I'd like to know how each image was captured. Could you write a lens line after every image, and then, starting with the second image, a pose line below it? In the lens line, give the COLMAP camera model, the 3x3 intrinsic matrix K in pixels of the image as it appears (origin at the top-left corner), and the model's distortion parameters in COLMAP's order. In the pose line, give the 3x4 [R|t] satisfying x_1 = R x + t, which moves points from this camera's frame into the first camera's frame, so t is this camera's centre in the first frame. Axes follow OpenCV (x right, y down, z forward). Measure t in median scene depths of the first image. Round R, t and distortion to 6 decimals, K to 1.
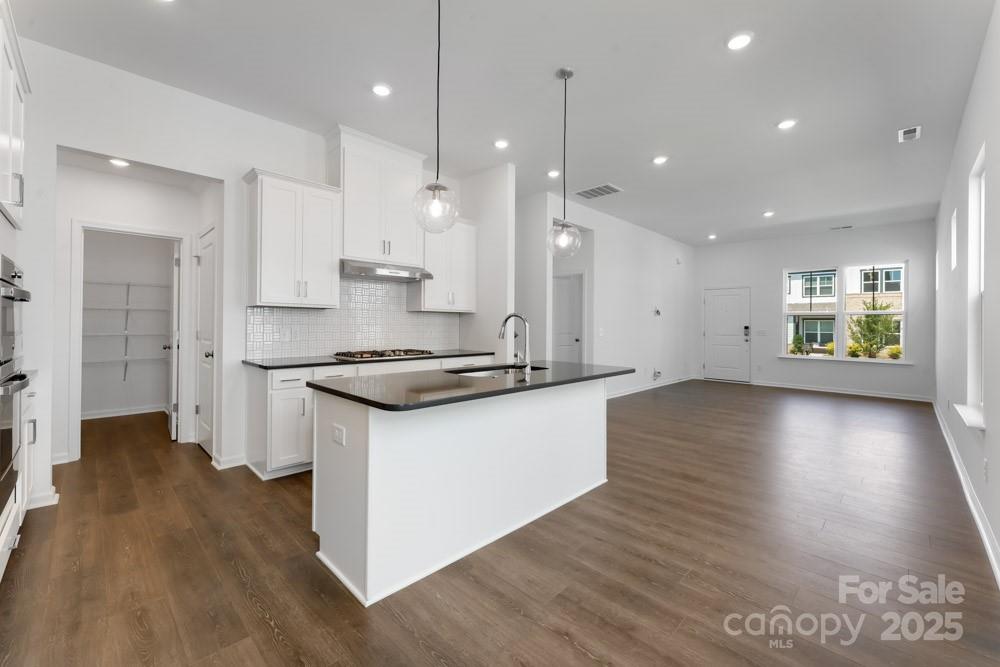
lens RADIAL K [[409.1, 0, 503.2], [0, 409.1, 324.9], [0, 0, 1]] dist [0.000592, -0.000550]
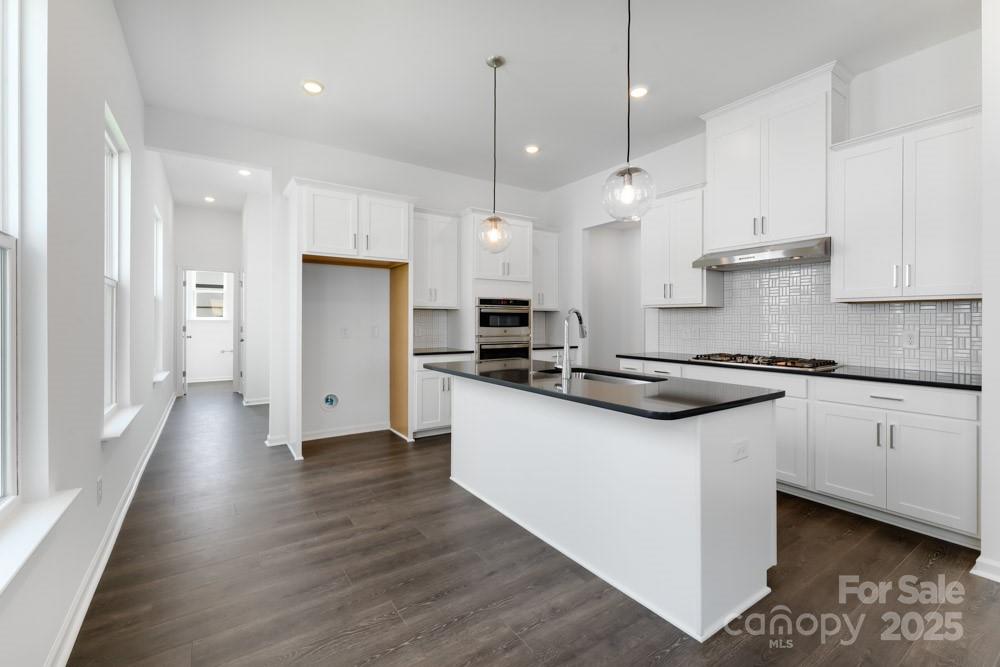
lens RADIAL K [[444.0, 0, 508.1], [0, 444.0, 324.0], [0, 0, 1]] dist [0.008150, -0.000272]
pose [[-0.199877, -0.001523, -0.979820, 0.780137], [-0.006533, 0.999979, -0.000222, 0.004245], [0.979799, 0.006356, -0.199882, 0.834860]]
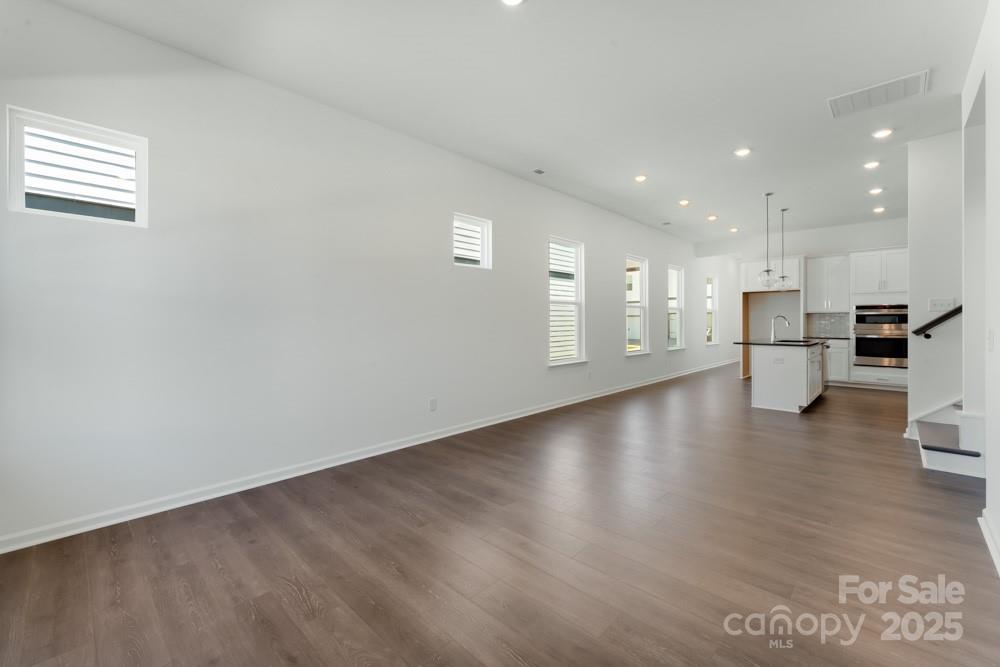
lens RADIAL K [[409.1, 0, 501.2], [0, 409.1, 323.4], [0, 0, 1]] dist [0.000592, -0.000550]
pose [[-0.999964, -0.003233, -0.007862, 1.233450], [-0.003256, 0.999991, 0.002883, 0.012124], [0.007853, 0.002909, -0.999965, 2.499941]]
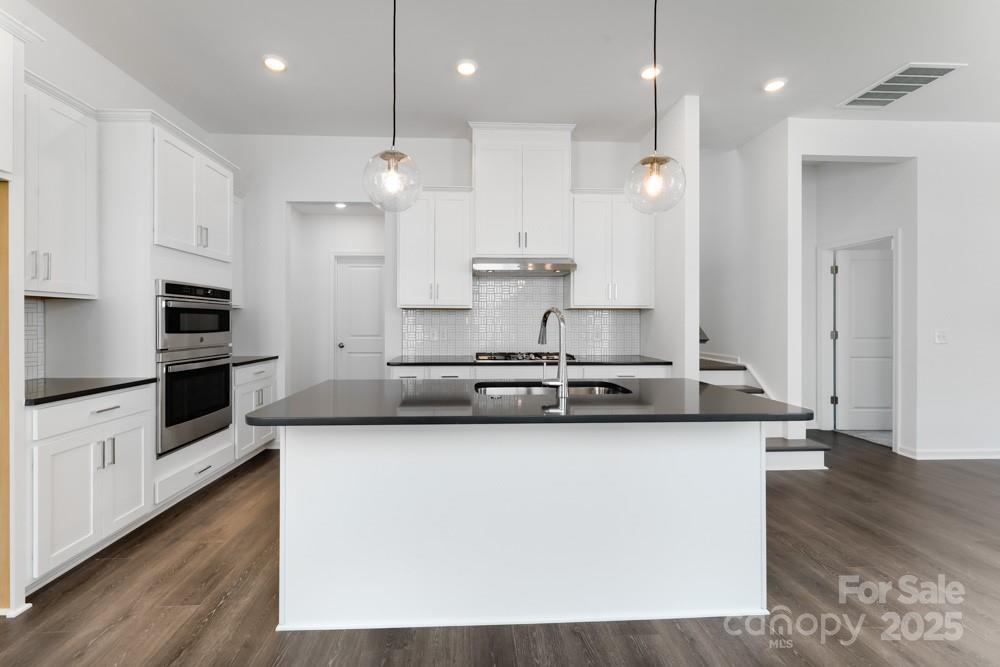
lens RADIAL K [[409.1, 0, 488.6], [0, 409.1, 325.5], [0, 0, 1]] dist [0.000592, -0.000550]
pose [[0.731131, -0.002063, -0.682234, 0.333897], [0.003311, 0.999994, 0.000524, 0.001156], [0.682229, -0.002642, 0.731134, 0.338263]]
